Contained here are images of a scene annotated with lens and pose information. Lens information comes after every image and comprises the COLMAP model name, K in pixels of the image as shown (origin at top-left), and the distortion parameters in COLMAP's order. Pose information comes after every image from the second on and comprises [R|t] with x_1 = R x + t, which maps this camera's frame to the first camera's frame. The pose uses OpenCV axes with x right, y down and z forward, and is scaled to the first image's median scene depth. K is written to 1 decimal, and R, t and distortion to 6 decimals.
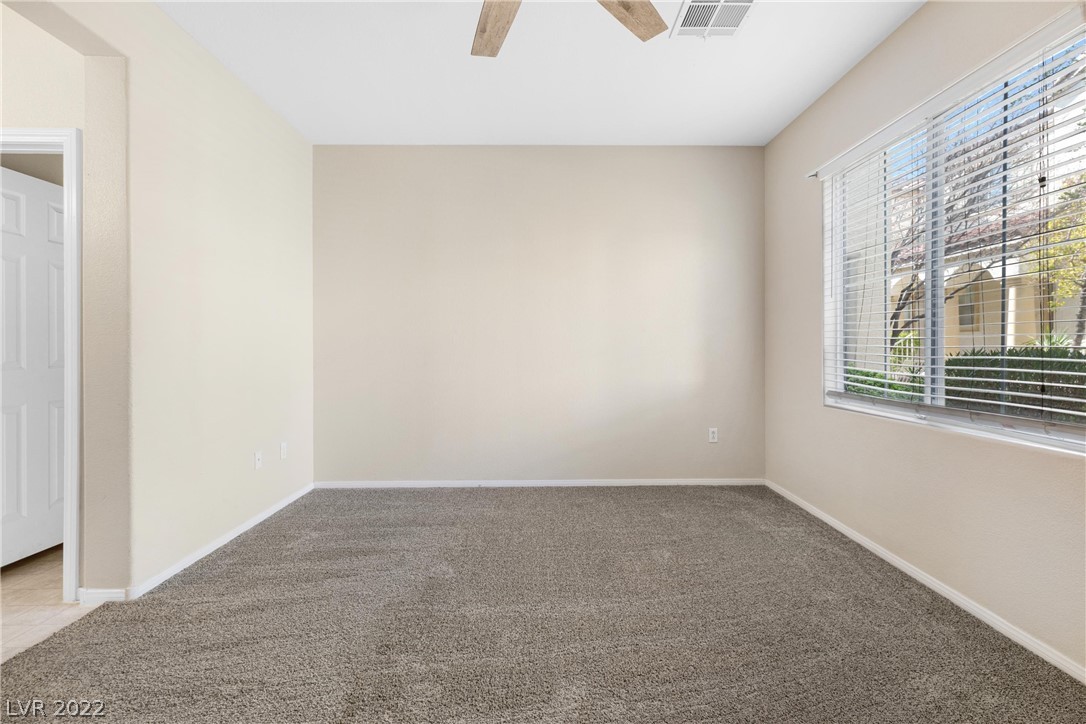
lens RADIAL K [[501.2, 0, 544.0], [0, 501.2, 353.5], [0, 0, 1]] dist [0.006681, 0.001881]
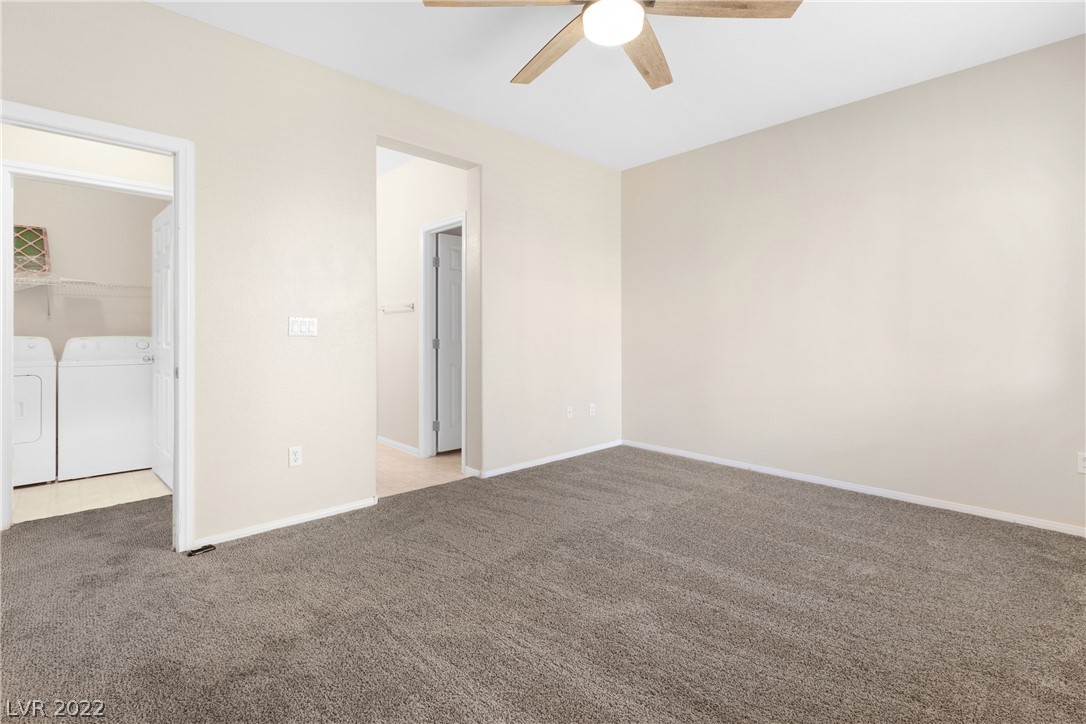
lens RADIAL K [[501.2, 0, 514.7], [0, 501.2, 335.3], [0, 0, 1]] dist [0.006681, 0.001881]
pose [[0.650753, 0.005191, -0.759272, 0.551261], [-0.010045, 0.999948, -0.001773, 0.002646], [0.759223, 0.008781, 0.650771, -0.031710]]
